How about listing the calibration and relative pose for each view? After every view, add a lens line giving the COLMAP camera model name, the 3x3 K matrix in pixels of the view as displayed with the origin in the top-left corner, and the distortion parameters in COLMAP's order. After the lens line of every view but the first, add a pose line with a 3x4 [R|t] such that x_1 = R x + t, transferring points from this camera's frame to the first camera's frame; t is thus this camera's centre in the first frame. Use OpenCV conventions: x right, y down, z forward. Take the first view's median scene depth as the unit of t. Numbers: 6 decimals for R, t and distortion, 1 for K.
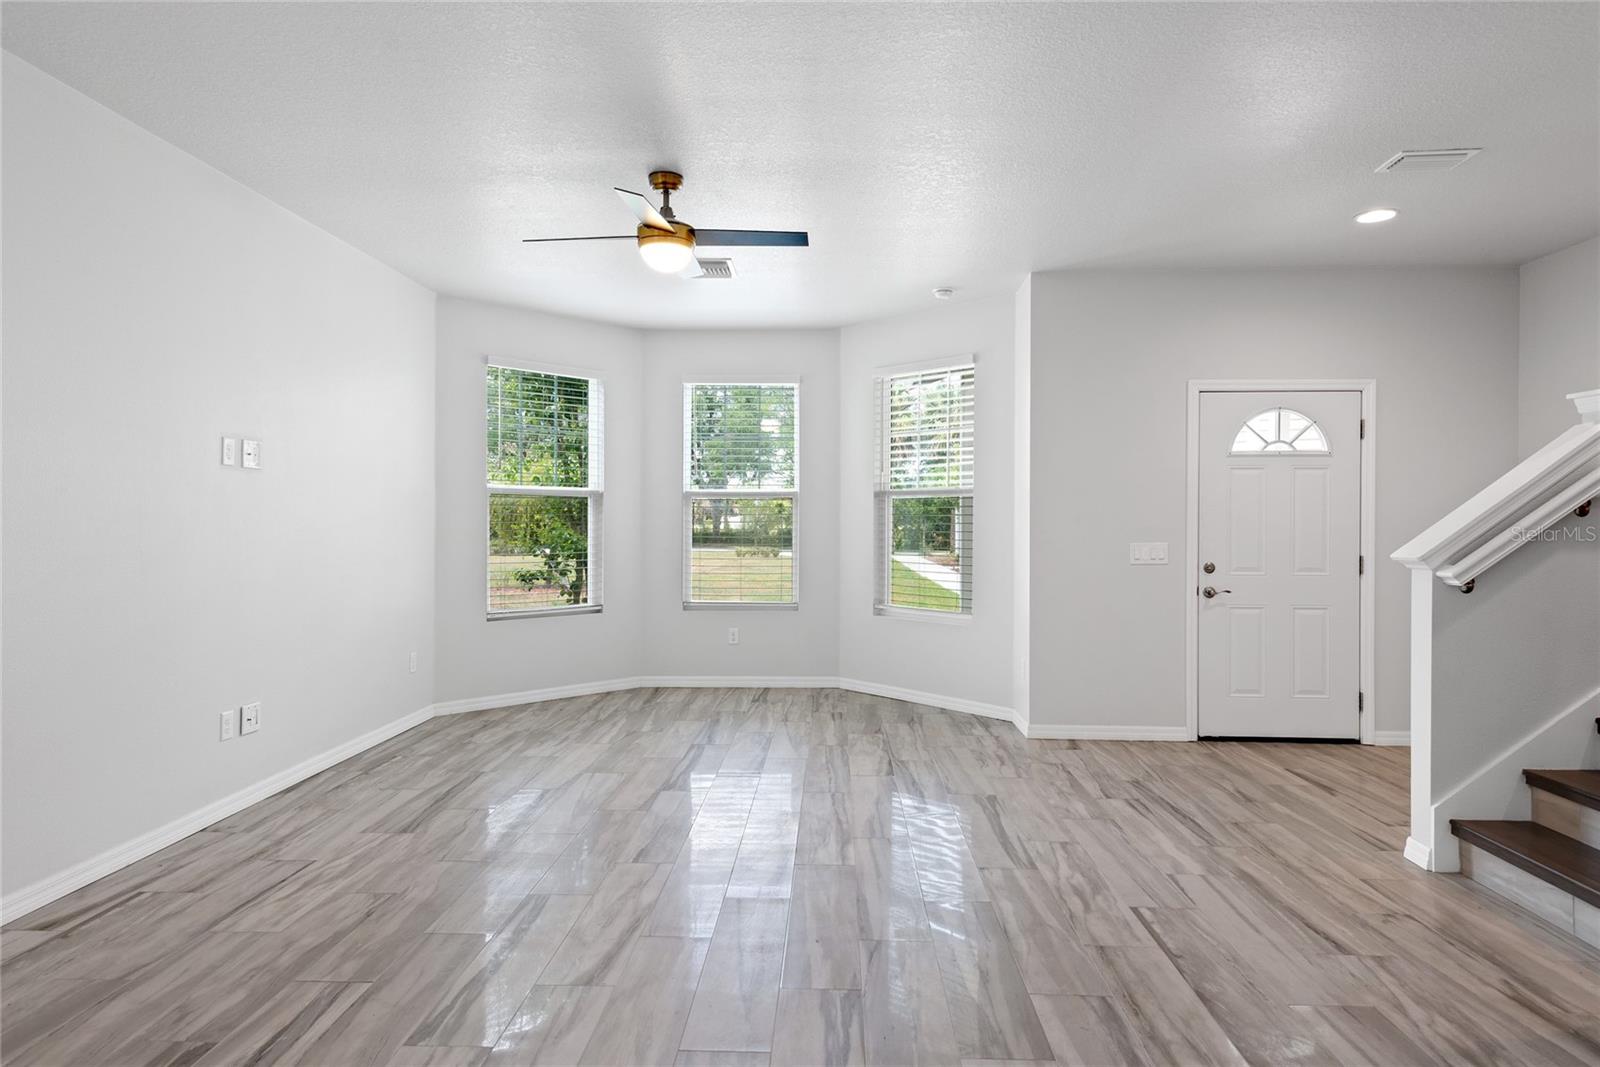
lens RADIAL K [[944.6, 0, 801.0], [0, 944.6, 531.1], [0, 0, 1]] dist [0.039709, -0.007292]
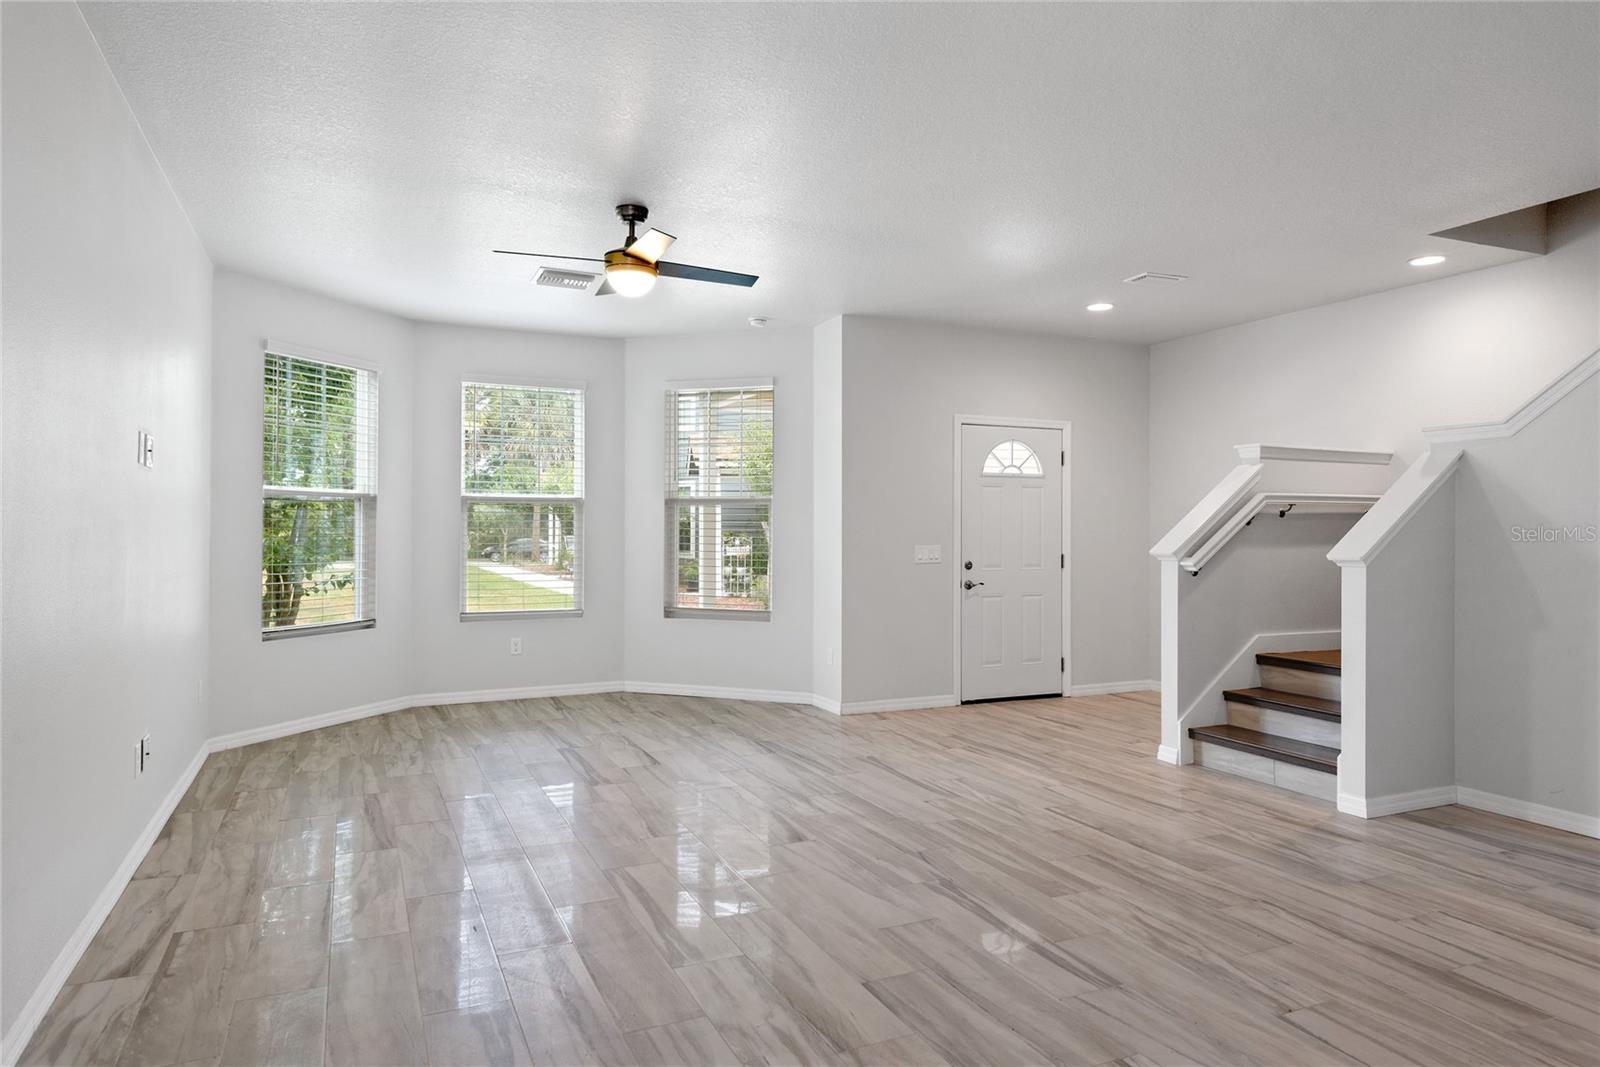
lens RADIAL K [[1019.6, 0, 806.7], [0, 1019.6, 533.5], [0, 0, 1]] dist [0.034607, 0.000284]
pose [[0.889339, -0.002026, 0.457244, -0.498653], [0.004207, 0.999984, -0.003751, 0.001059], [-0.457229, 0.005259, 0.889333, -0.125172]]
